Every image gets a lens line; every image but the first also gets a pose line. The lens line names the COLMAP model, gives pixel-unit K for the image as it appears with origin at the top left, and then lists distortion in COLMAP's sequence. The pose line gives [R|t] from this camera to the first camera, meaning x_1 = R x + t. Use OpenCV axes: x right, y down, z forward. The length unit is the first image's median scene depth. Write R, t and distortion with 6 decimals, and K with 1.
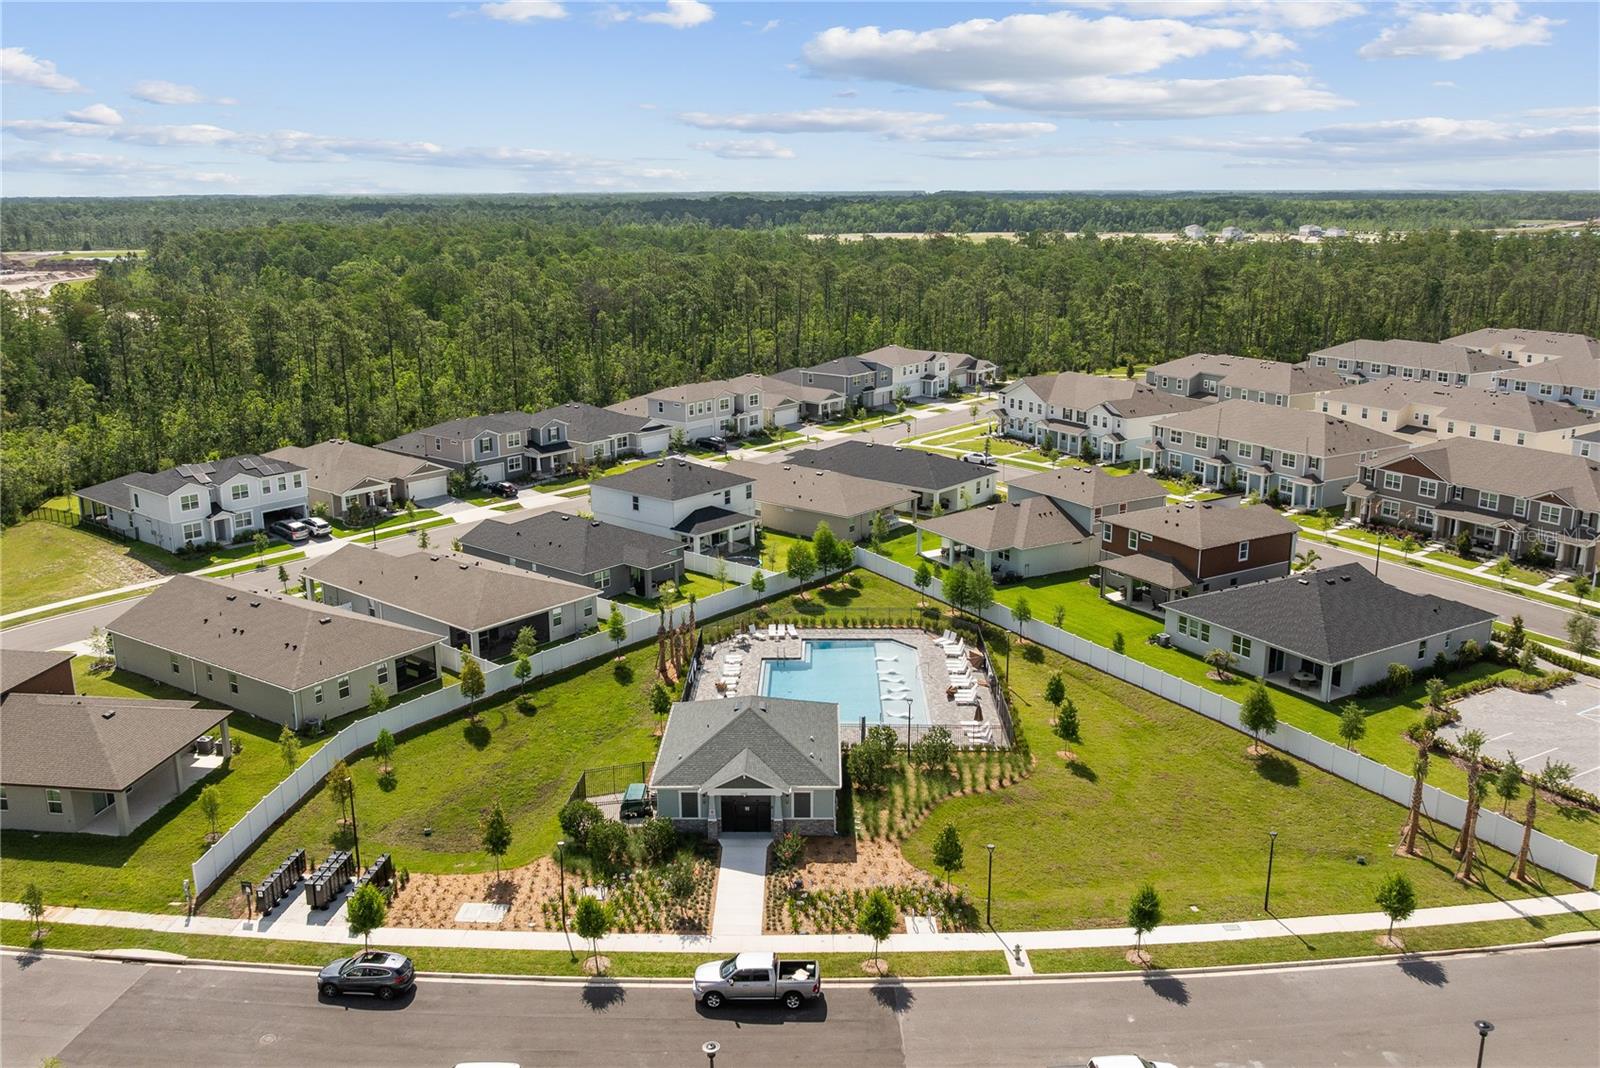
lens RADIAL K [[1340.0, 0, 808.0], [0, 1340.0, 498.6], [0, 0, 1]] dist [-0.013313, -0.016201]
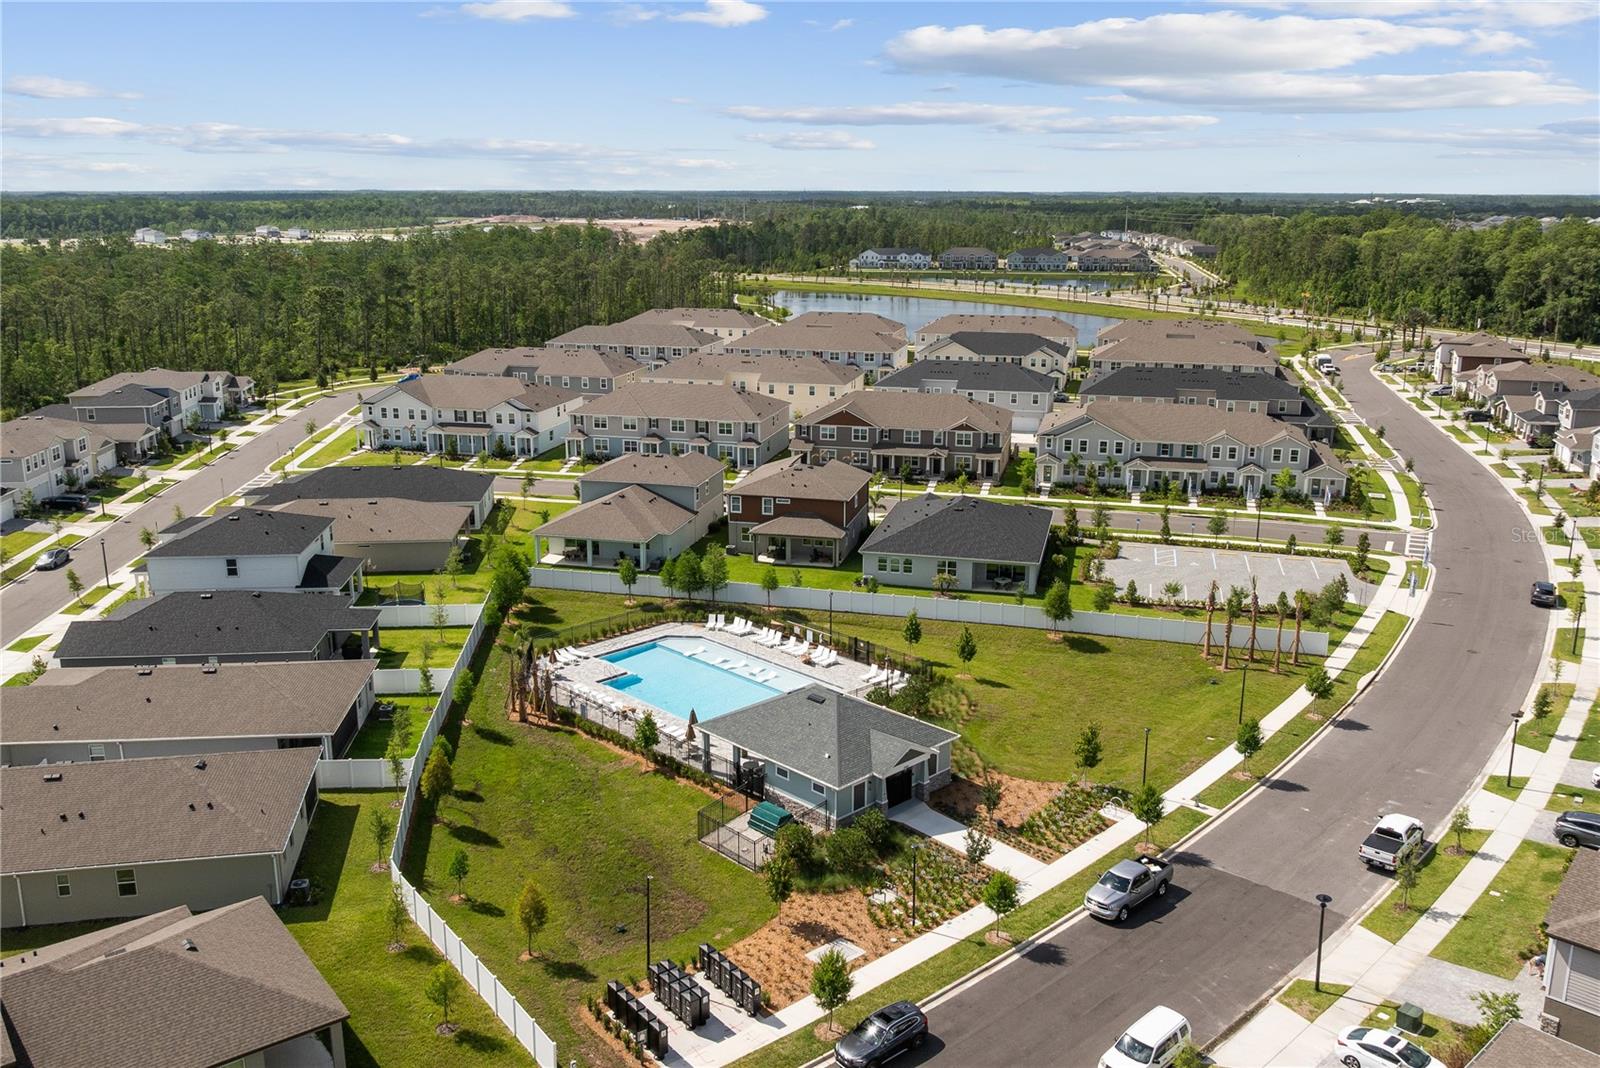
lens RADIAL K [[1337.4, 0, 809.5], [0, 1337.4, 527.6], [0, 0, 1]] dist [-0.010151, -0.031719]
pose [[0.702739, -0.168899, 0.691109, -0.446972], [0.154723, 0.984443, 0.083259, -0.034362], [-0.694420, 0.048421, 0.717939, 0.170018]]
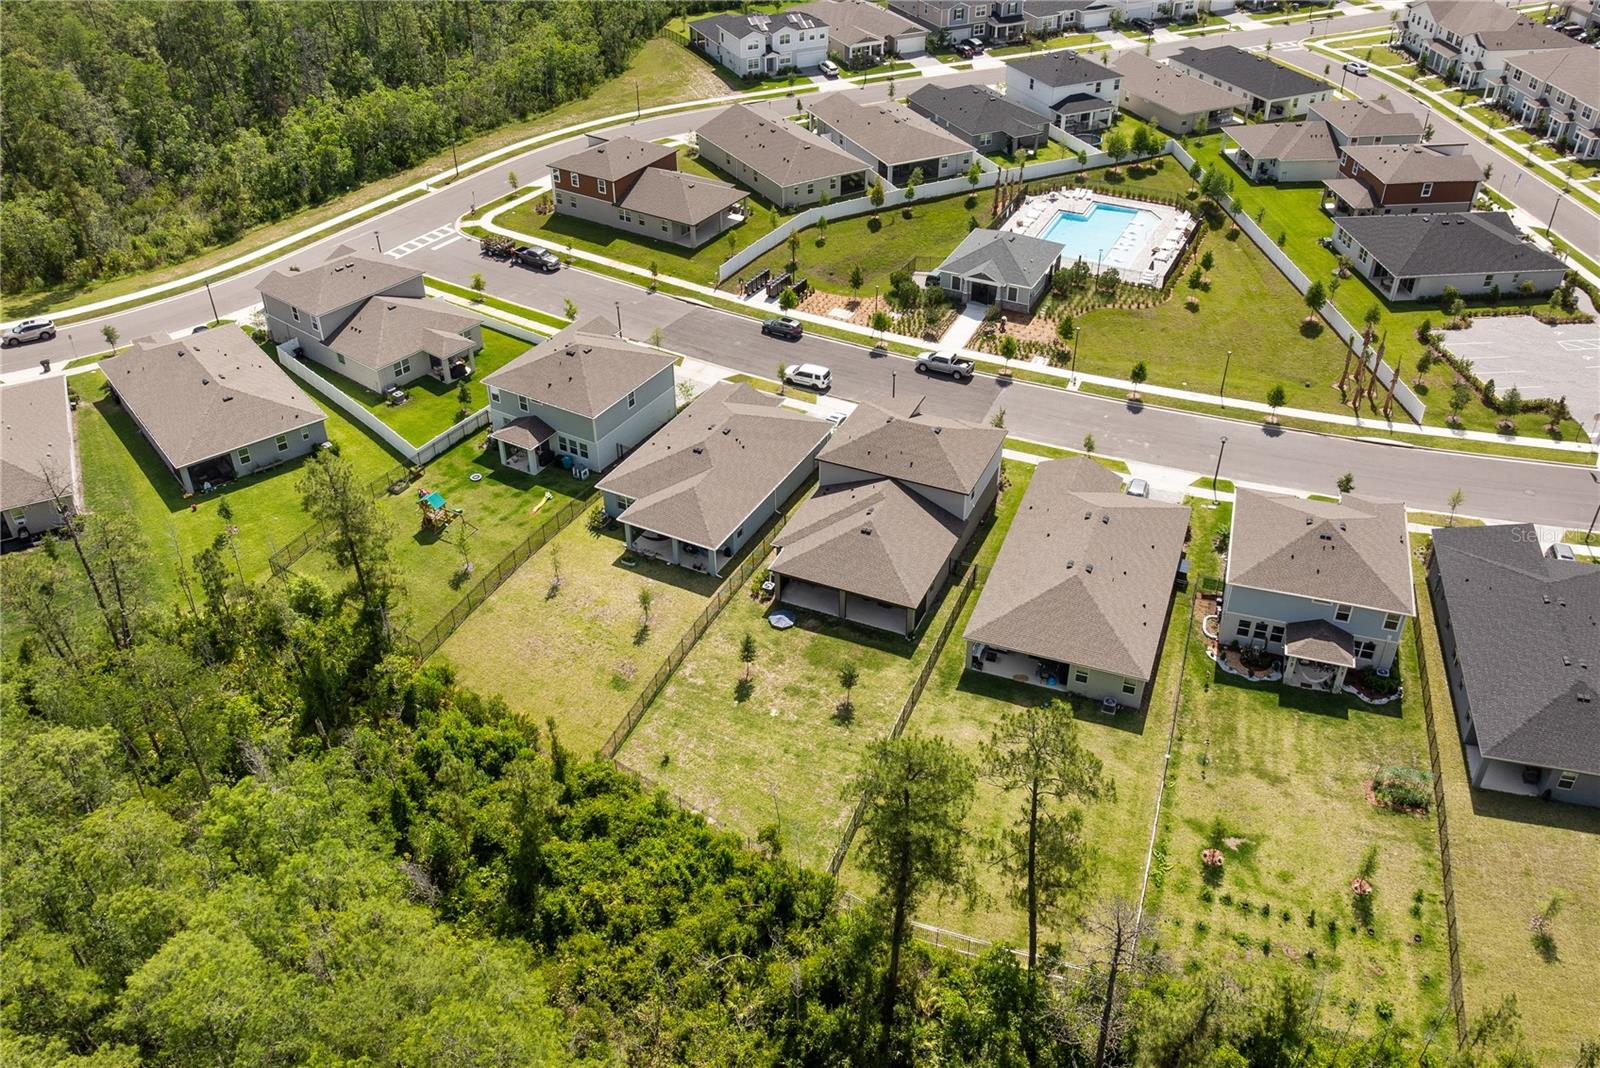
lens RADIAL K [[1337.4, 0, 809.5], [0, 1337.4, 527.6], [0, 0, 1]] dist [-0.010151, -0.031719]
pose [[0.906477, 0.246564, -0.342791, 0.265789], [-0.097742, 0.912285, 0.397722, -0.109740], [0.410787, -0.327020, 0.851065, -0.472741]]
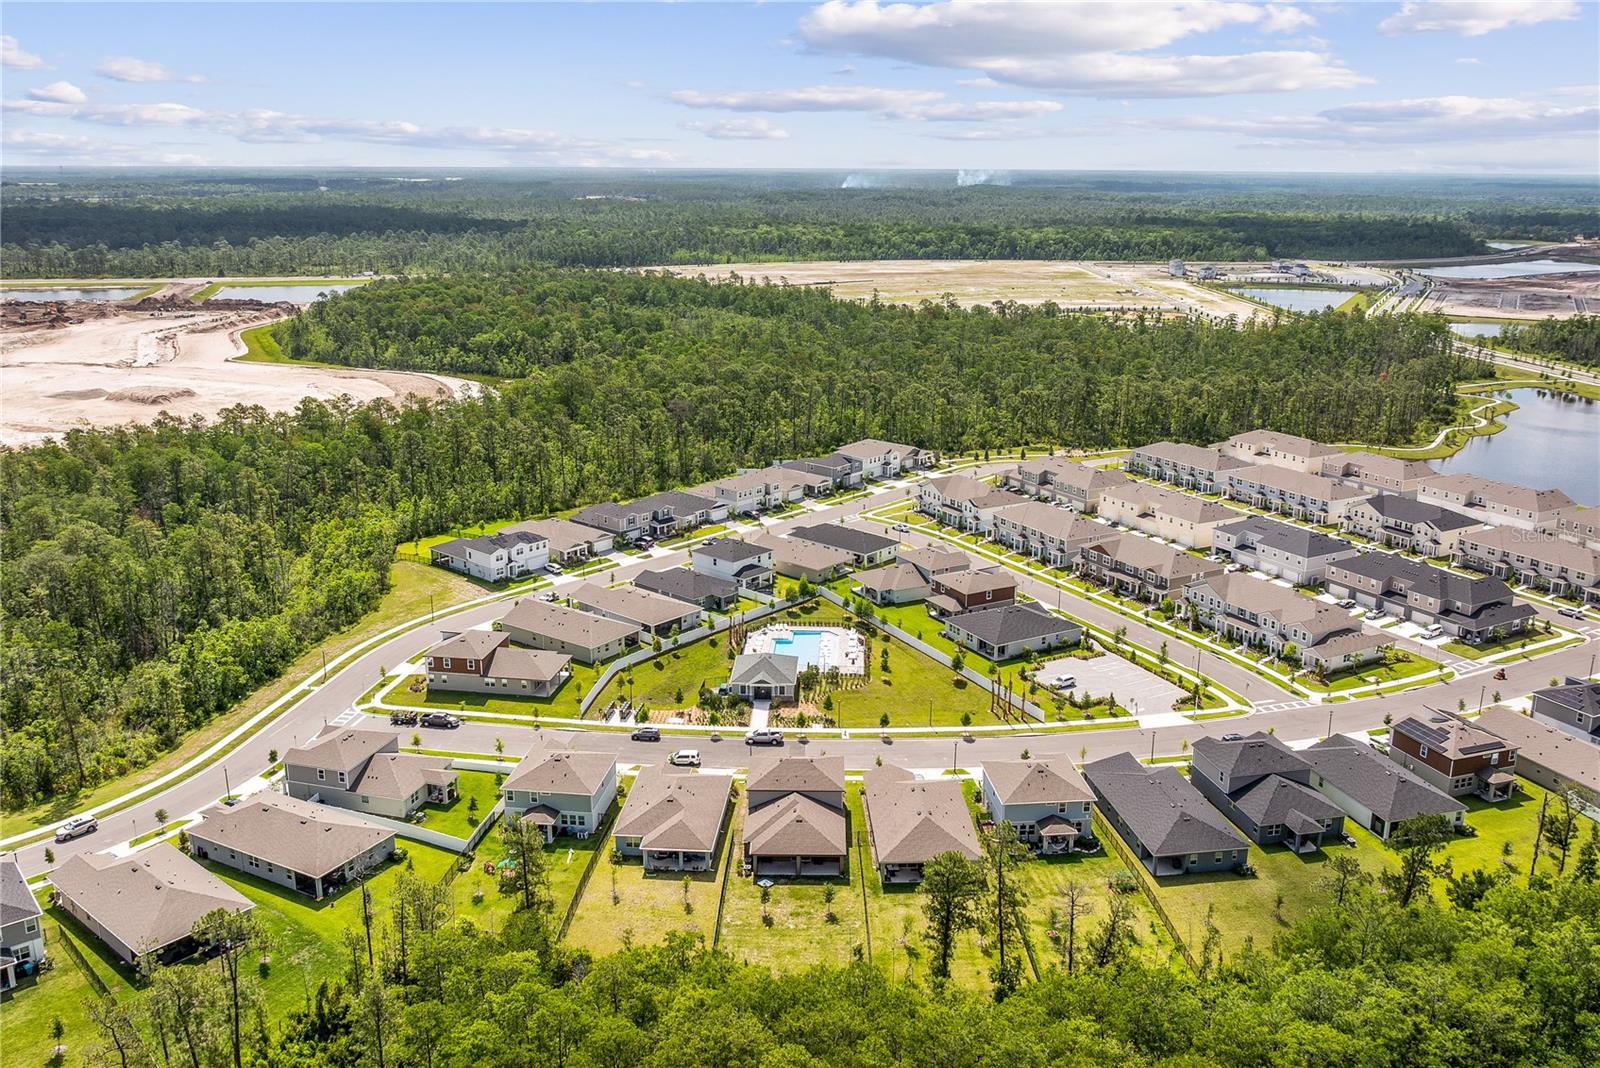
lens RADIAL K [[1337.4, 0, 809.5], [0, 1337.4, 527.6], [0, 0, 1]] dist [-0.010151, -0.031719]
pose [[0.999522, 0.017346, -0.025594, 0.070726], [-0.016279, 0.999012, 0.041346, -0.140136], [0.026286, -0.040909, 0.998817, -1.076592]]
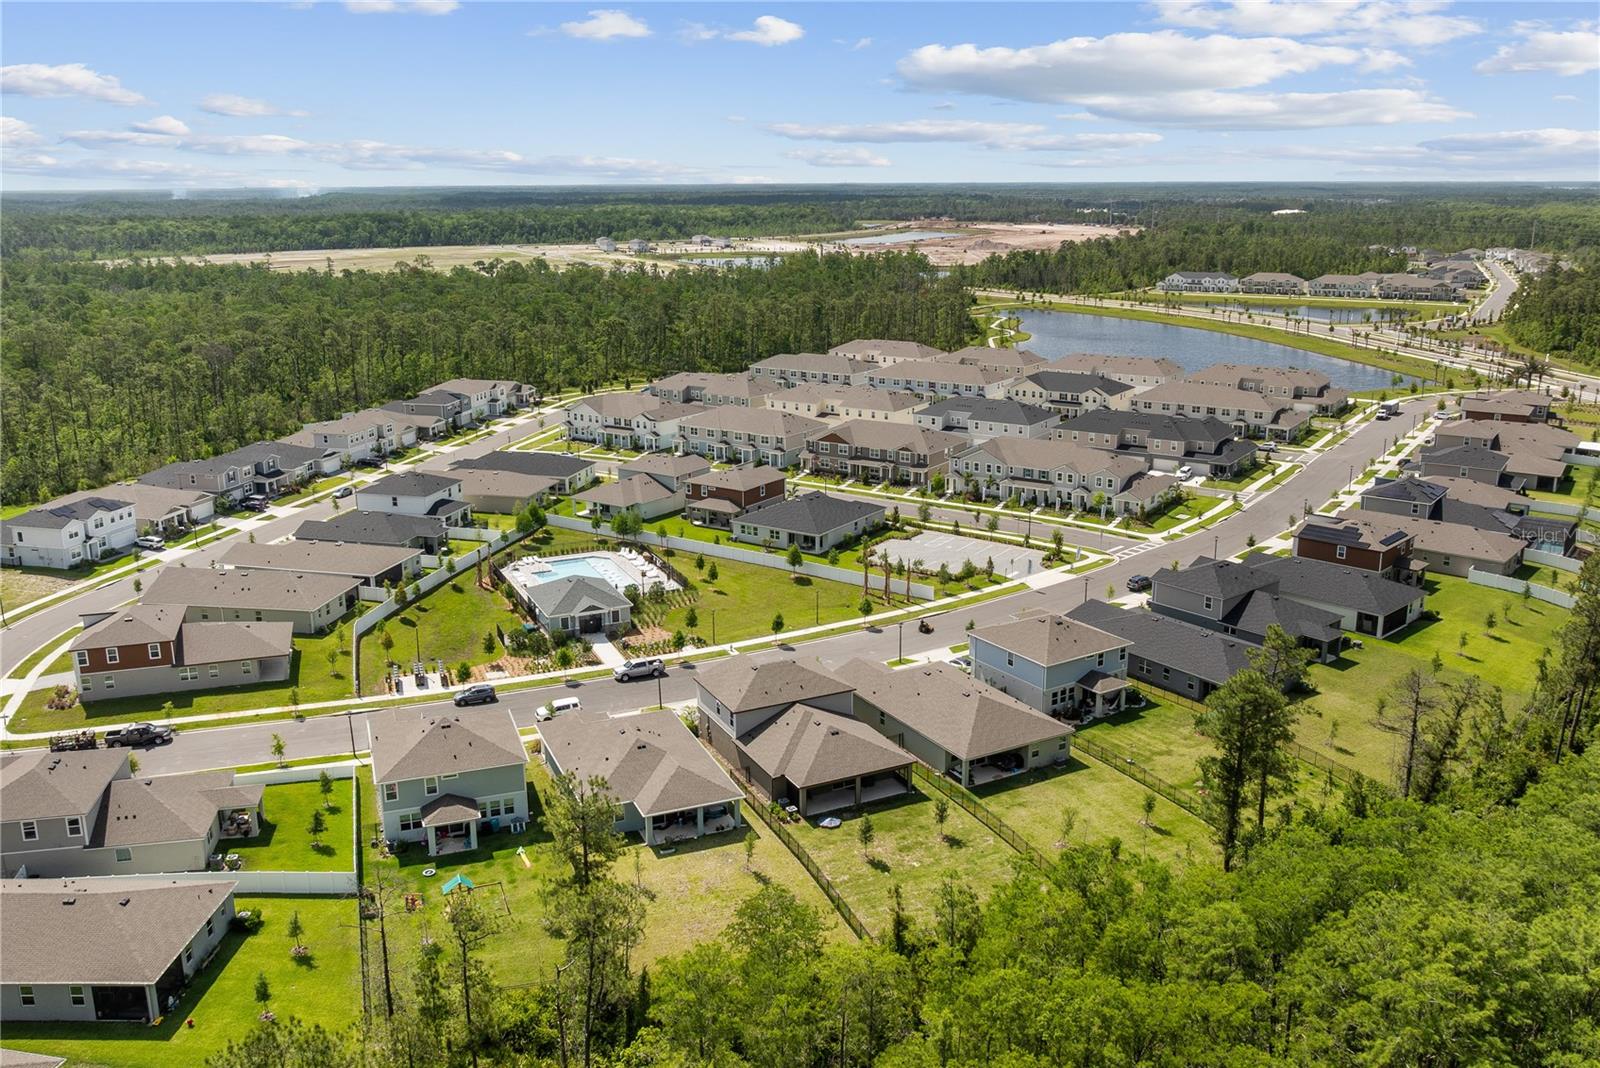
lens RADIAL K [[1337.4, 0, 809.5], [0, 1337.4, 527.6], [0, 0, 1]] dist [-0.010151, -0.031719]
pose [[0.902320, -0.109186, 0.417009, -0.352075], [0.098415, 0.994020, 0.047315, 0.007638], [-0.419681, -0.001653, 0.907670, -0.637638]]
